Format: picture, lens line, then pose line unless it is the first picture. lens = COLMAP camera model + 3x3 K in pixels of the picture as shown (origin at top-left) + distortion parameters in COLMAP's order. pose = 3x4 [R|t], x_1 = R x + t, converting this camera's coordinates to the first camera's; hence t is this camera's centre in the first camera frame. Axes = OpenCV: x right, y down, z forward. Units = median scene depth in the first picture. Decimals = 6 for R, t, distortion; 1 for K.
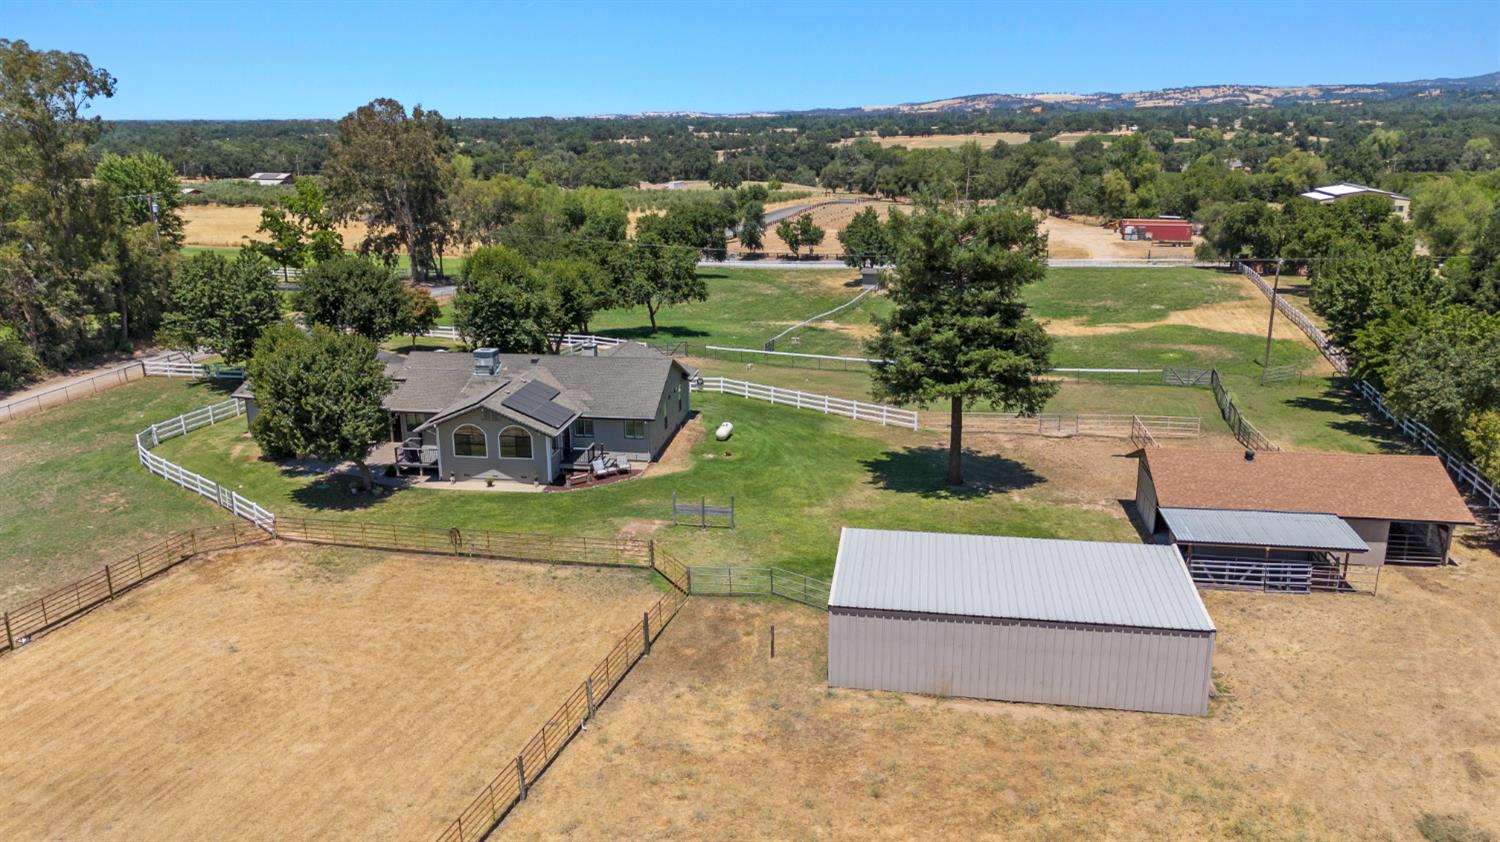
lens RADIAL K [[1076.5, 0, 750.0], [0, 1076.5, 421.0], [0, 0, 1]] dist [0.113262, -0.132435]
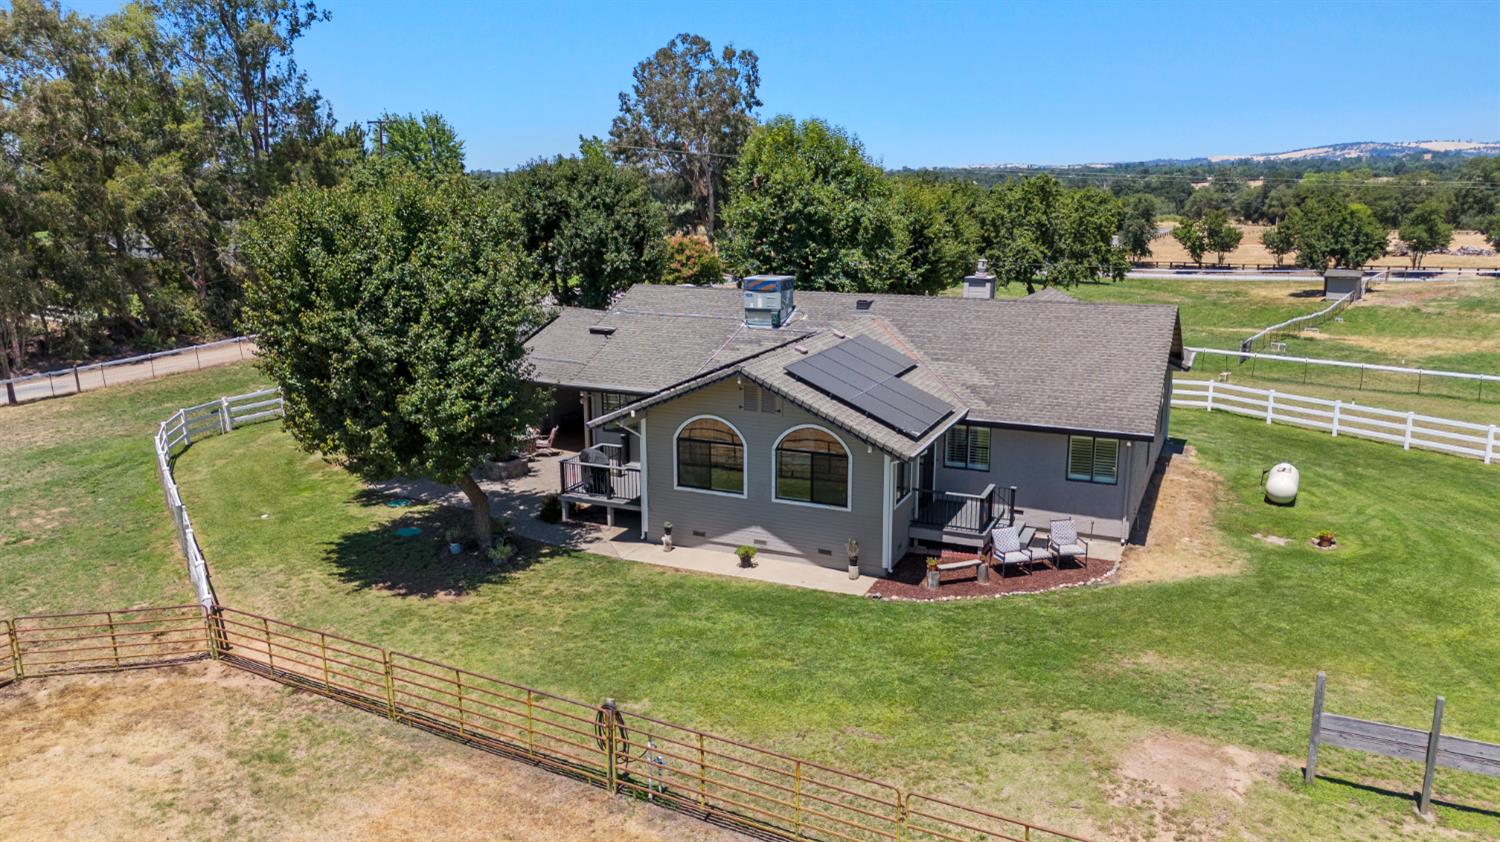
lens RADIAL K [[1076.5, 0, 750.0], [0, 1076.5, 421.0], [0, 0, 1]] dist [0.113262, -0.132435]
pose [[0.958796, 0.062120, -0.277220, -0.119522], [-0.074744, 0.996581, -0.035195, 0.017608], [0.274086, 0.054466, 0.960162, 0.566053]]
